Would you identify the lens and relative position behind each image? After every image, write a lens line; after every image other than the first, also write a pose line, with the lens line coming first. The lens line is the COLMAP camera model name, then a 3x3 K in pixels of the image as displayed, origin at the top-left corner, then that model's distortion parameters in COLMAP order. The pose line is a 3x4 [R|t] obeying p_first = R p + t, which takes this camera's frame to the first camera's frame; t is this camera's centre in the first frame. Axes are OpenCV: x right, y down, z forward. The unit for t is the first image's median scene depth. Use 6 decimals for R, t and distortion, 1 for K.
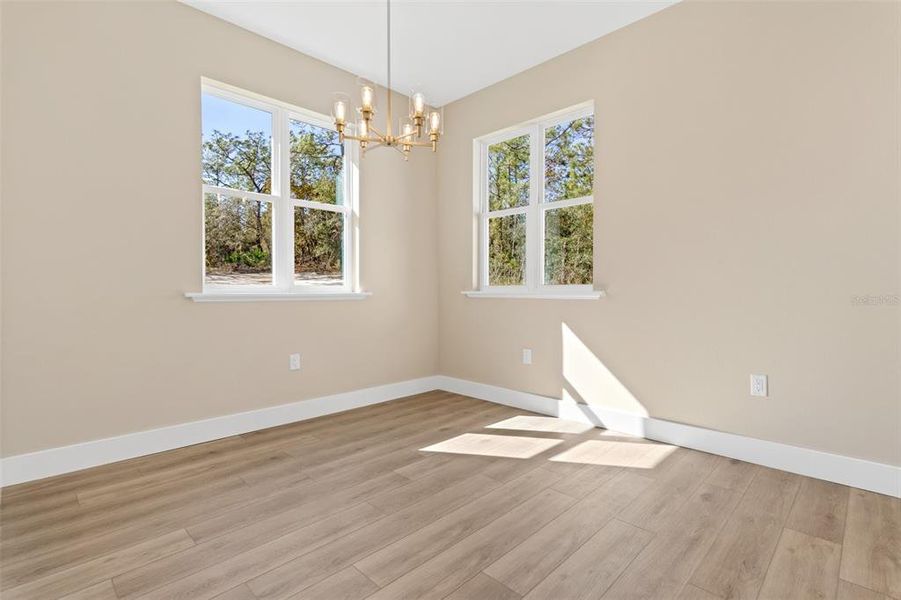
lens RADIAL K [[432.5, 0, 454.1], [0, 432.5, 290.8], [0, 0, 1]] dist [0.004095, -0.000637]
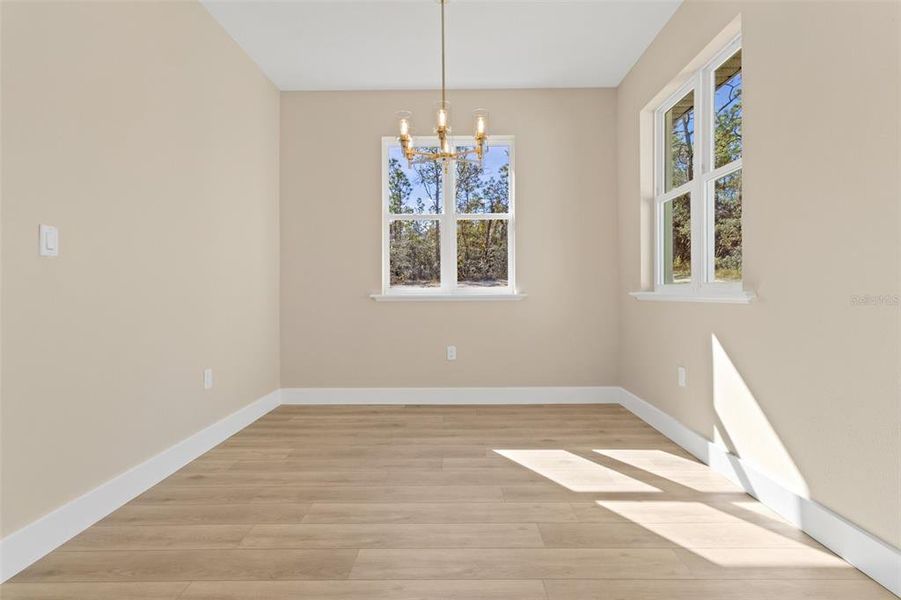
lens RADIAL K [[432.5, 0, 456.0], [0, 432.5, 296.7], [0, 0, 1]] dist [0.004095, -0.000637]
pose [[0.688385, 0.000664, -0.725345, 0.512749], [0.005522, 0.999966, 0.006156, 0.004342], [0.725324, -0.008243, 0.688358, 0.216377]]
